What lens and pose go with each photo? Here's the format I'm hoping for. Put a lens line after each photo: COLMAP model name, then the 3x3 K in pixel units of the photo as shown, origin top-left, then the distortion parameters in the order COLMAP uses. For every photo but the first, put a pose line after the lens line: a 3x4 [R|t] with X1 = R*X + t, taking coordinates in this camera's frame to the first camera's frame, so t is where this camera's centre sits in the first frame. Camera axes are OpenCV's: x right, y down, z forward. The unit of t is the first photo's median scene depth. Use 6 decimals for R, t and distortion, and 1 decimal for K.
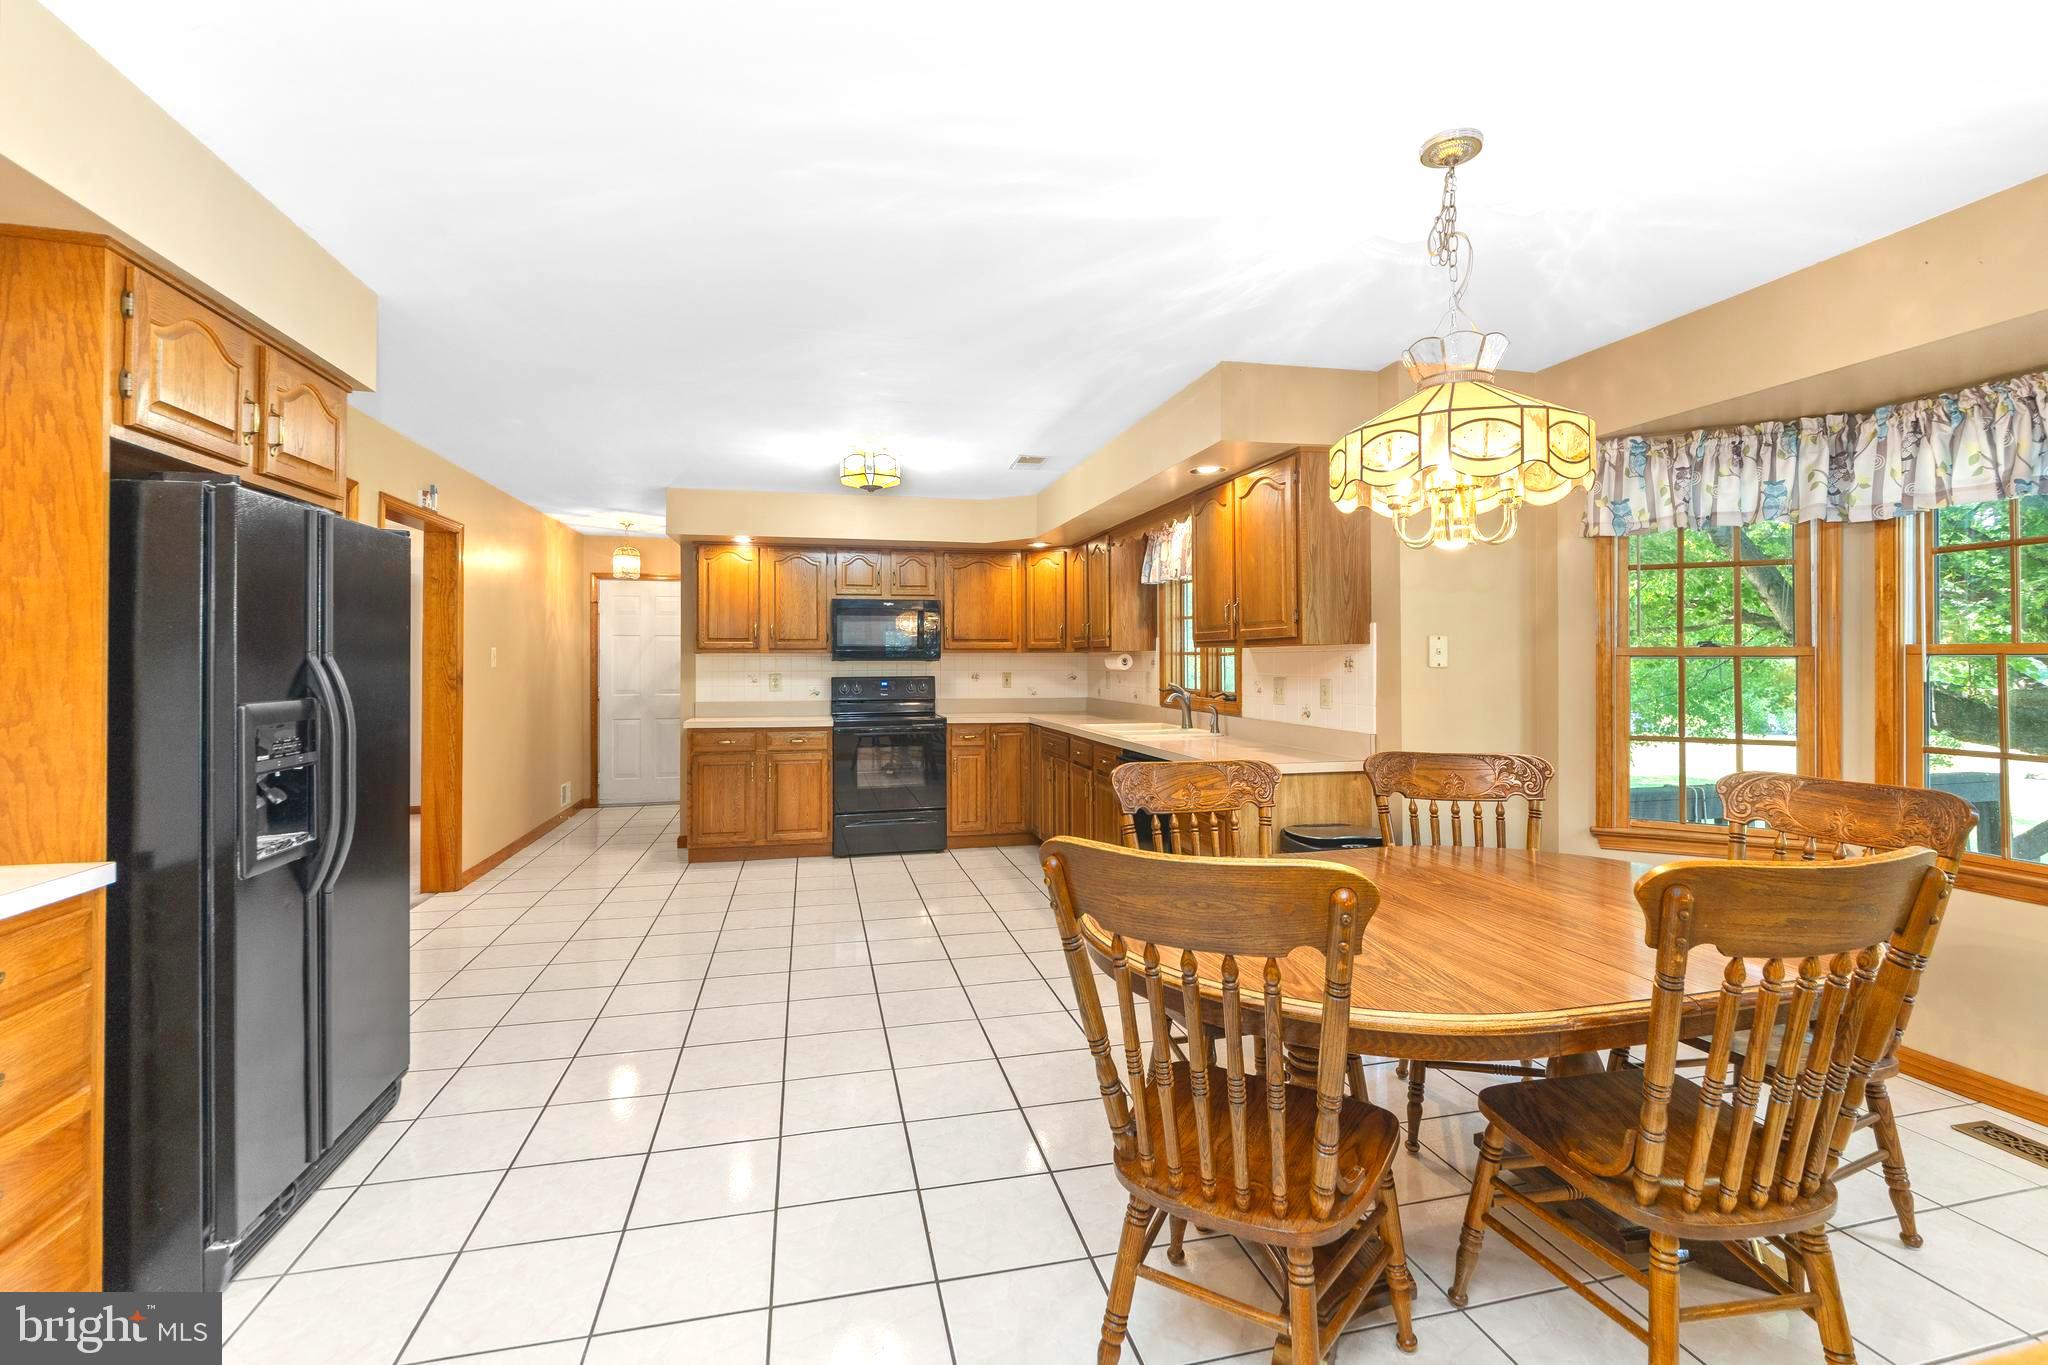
lens RADIAL K [[937.3, 0, 1044.8], [0, 937.3, 659.3], [0, 0, 1]] dist [-0.000766, 0.002967]
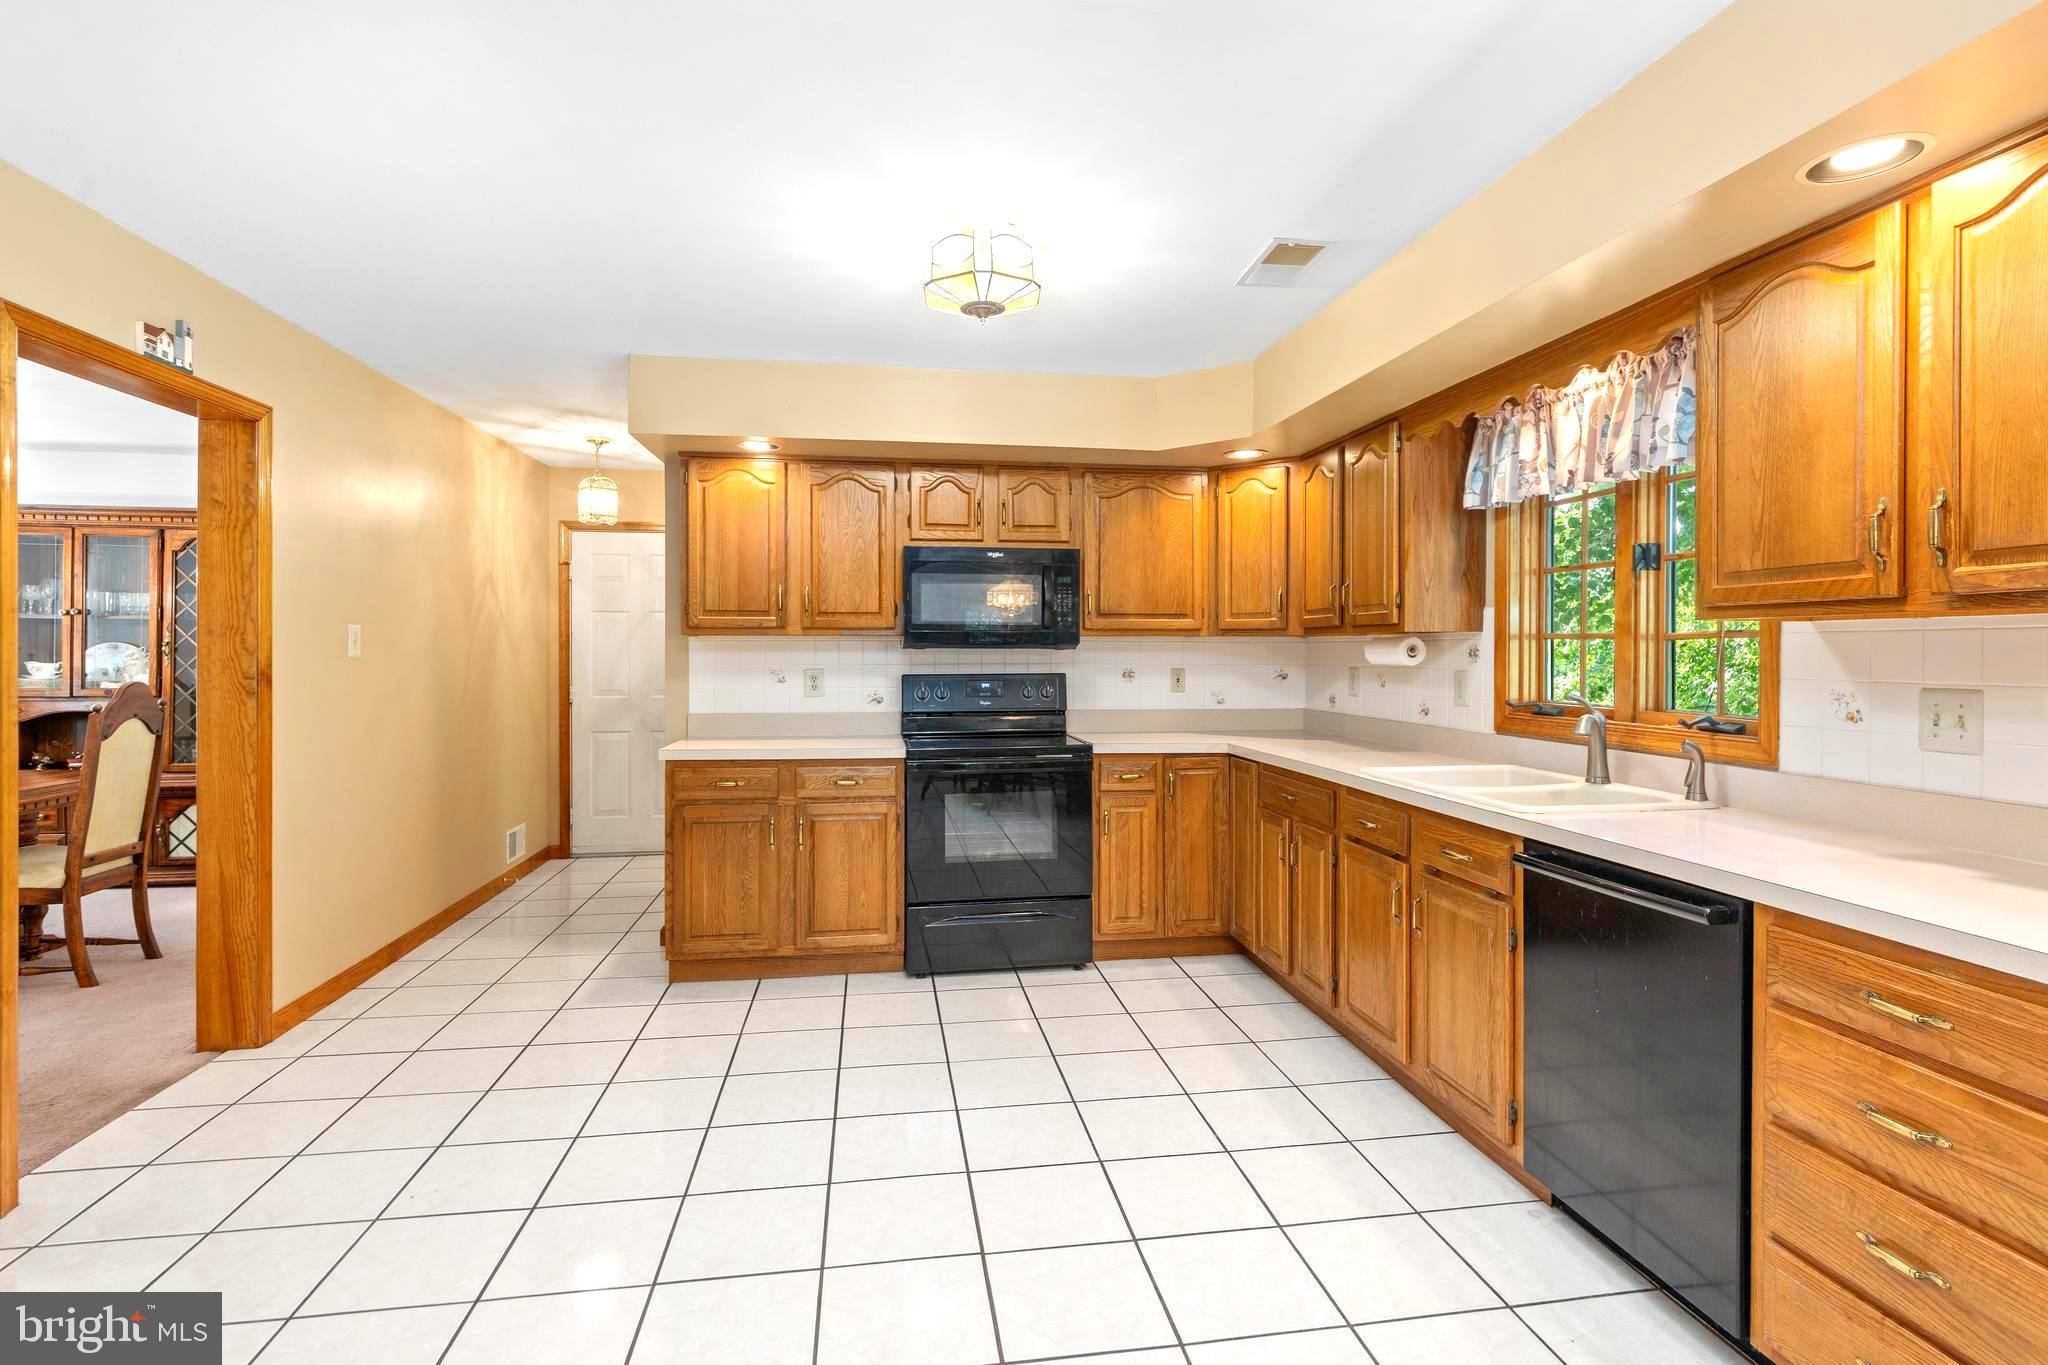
lens RADIAL K [[1005.2, 0, 1037.7], [0, 1005.2, 654.4], [0, 0, 1]] dist [0.007062, 0.000254]
pose [[0.996595, 0.002997, -0.082403, -0.086751], [-0.002477, 0.999976, 0.006412, 0.001264], [0.082421, -0.006186, 0.996578, 0.358276]]
